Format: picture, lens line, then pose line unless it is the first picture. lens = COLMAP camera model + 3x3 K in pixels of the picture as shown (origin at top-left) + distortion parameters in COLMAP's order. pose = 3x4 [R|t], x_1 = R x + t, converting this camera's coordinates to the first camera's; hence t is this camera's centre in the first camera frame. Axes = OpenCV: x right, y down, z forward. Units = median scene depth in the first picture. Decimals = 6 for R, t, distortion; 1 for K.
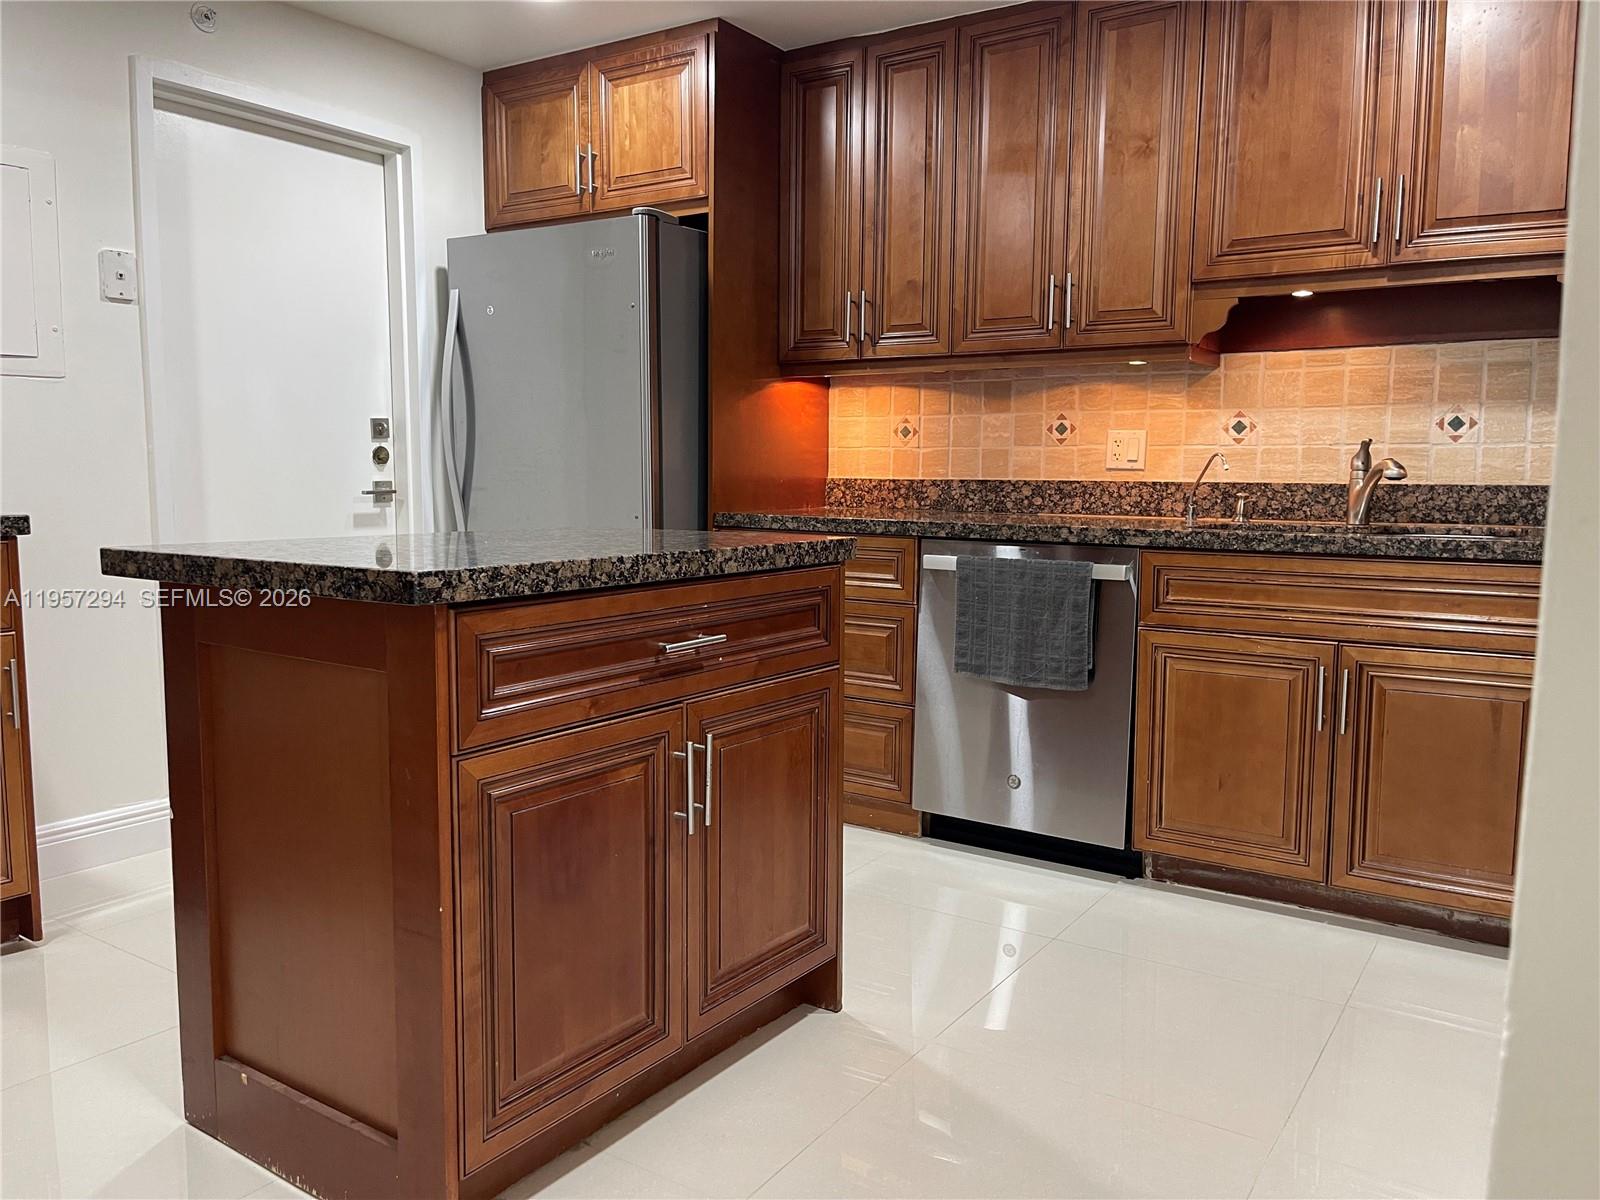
lens RADIAL K [[1227.4, 0, 794.1], [0, 1227.4, 603.1], [0, 0, 1]] dist [-0.009230, -0.009240]
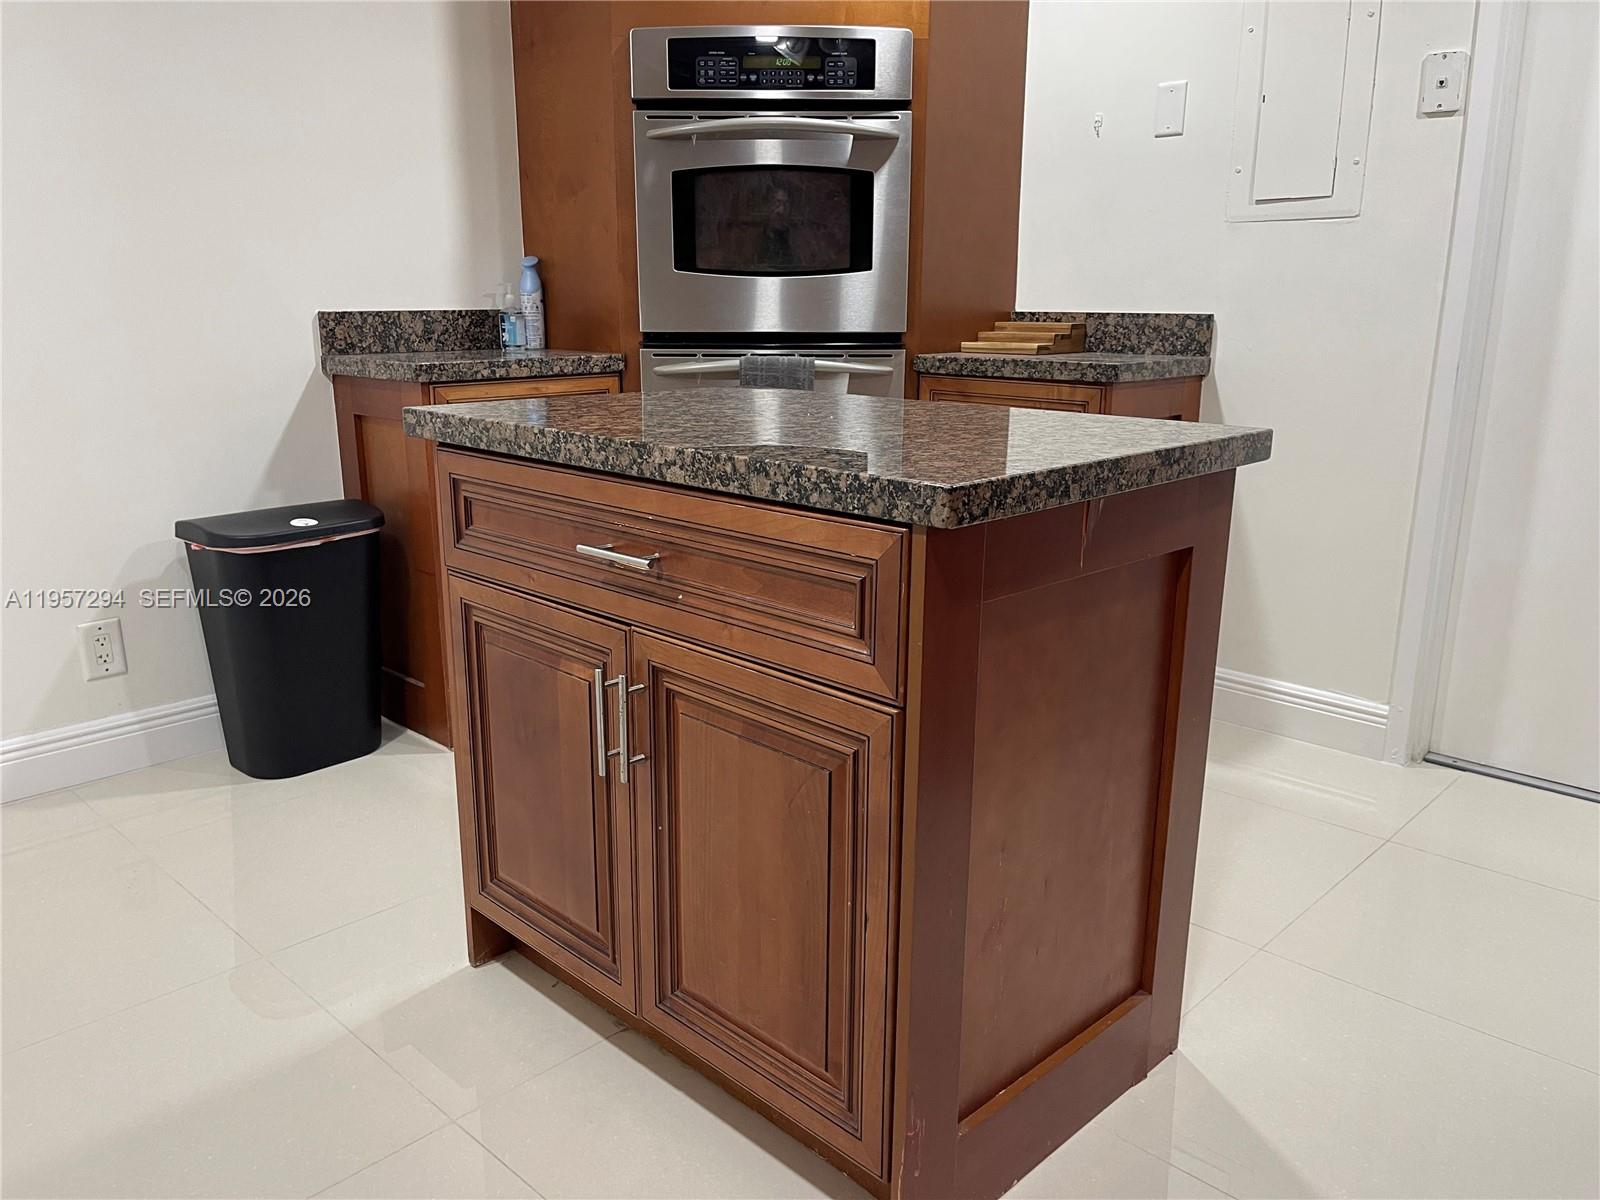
lens RADIAL K [[1227.4, 0, 793.1], [0, 1227.4, 593.8], [0, 0, 1]] dist [-0.009230, -0.009240]
pose [[-0.210462, 0.228251, -0.950583, 0.661366], [-0.108375, 0.960921, 0.254728, -0.159442], [0.971576, 0.156630, -0.177501, 1.257359]]
